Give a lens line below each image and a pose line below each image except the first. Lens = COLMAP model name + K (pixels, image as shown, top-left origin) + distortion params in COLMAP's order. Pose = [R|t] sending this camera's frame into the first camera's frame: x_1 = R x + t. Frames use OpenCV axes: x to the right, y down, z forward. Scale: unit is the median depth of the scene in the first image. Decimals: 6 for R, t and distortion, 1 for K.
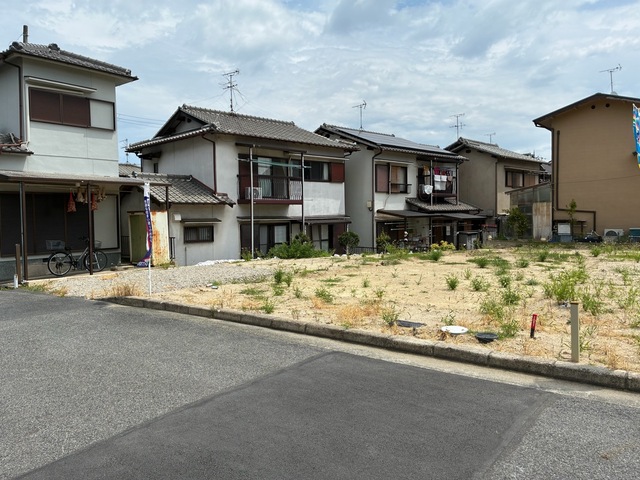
lens RADIAL K [[478.7, 0, 320.0], [0, 478.7, 240.0], [0, 0, 1]] dist [0.047240, -0.084925]
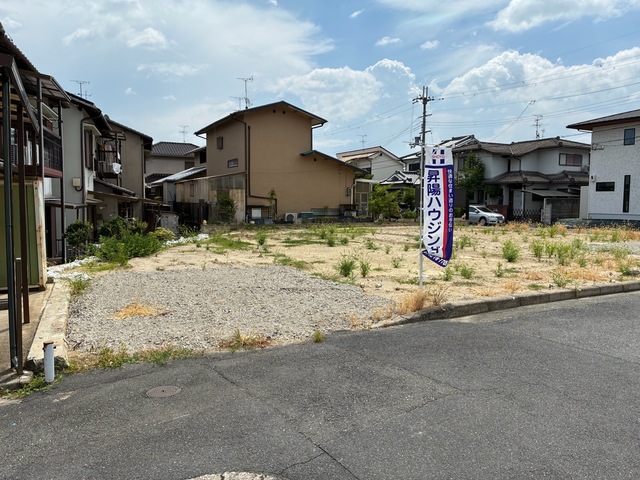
lens RADIAL K [[480.4, 0, 320.0], [0, 480.4, 240.0], [0, 0, 1]] dist [0.057259, -0.073346]
pose [[0.433248, -0.056883, 0.899478, -0.483575], [0.033297, 0.998335, 0.047097, -0.008061], [-0.900659, 0.009545, 0.434421, 0.374606]]
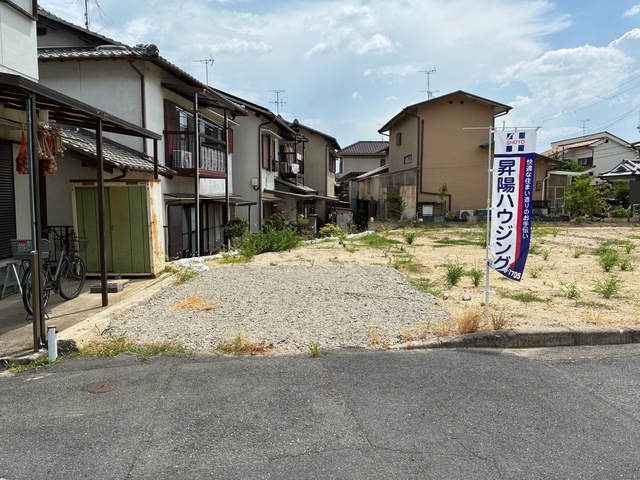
lens RADIAL K [[479.7, 0, 326.3], [0, 479.7, 240.1], [0, 0, 1]] dist [0.060321, -0.079959]
pose [[0.768778, -0.043837, 0.638012, -0.395799], [0.020815, 0.998834, 0.043548, -0.007686], [-0.639177, -0.020198, 0.768794, 0.305874]]
